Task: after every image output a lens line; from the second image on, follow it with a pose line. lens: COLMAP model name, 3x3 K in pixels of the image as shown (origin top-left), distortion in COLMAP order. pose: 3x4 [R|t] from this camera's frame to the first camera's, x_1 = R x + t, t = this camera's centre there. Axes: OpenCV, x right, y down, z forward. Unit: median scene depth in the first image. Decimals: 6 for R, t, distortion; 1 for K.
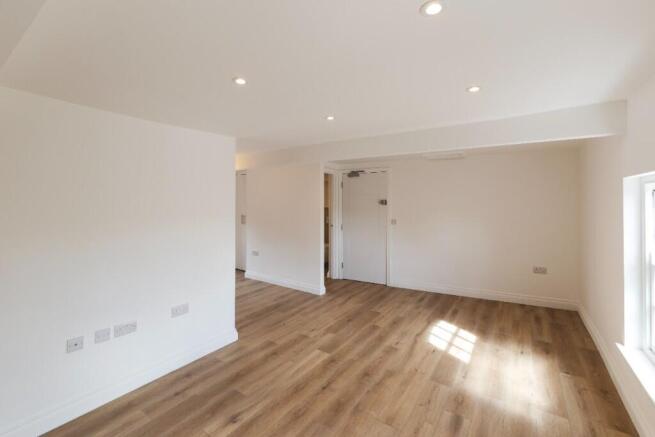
lens RADIAL K [[288.0, 0, 328.6], [0, 288.0, 198.5], [0, 0, 1]] dist [-0.000418, 0.000039]
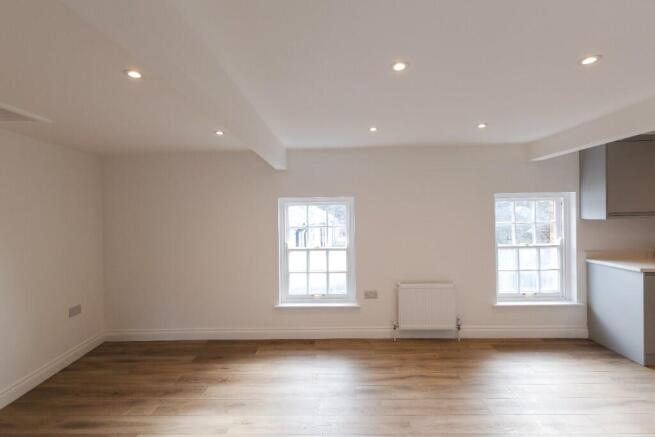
lens RADIAL K [[292.3, 0, 330.8], [0, 292.3, 216.9], [0, 0, 1]] dist [-0.000801, -0.000187]
pose [[-0.534268, 0.004600, 0.845303, -0.366107], [0.011139, 0.999937, 0.001599, 0.022992], [-0.845242, 0.010270, -0.534285, 1.237916]]
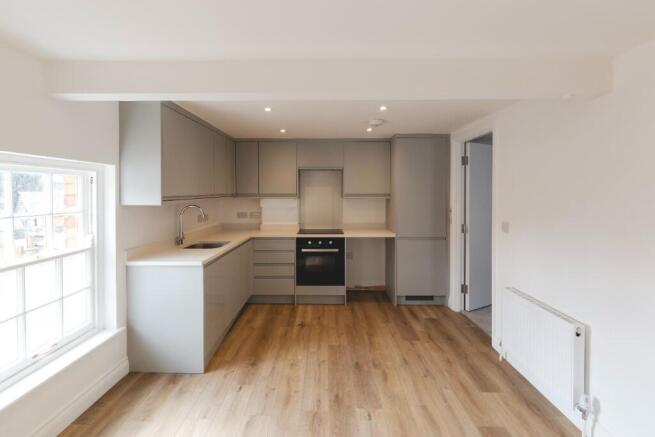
lens RADIAL K [[298.2, 0, 320.2], [0, 298.2, 200.9], [0, 0, 1]] dist [0.000359, 0.000153]
pose [[-0.842142, 0.012955, -0.539100, 0.069440], [0.005530, 0.999866, 0.015389, 0.023215], [0.539227, 0.009979, -0.842101, 0.750509]]
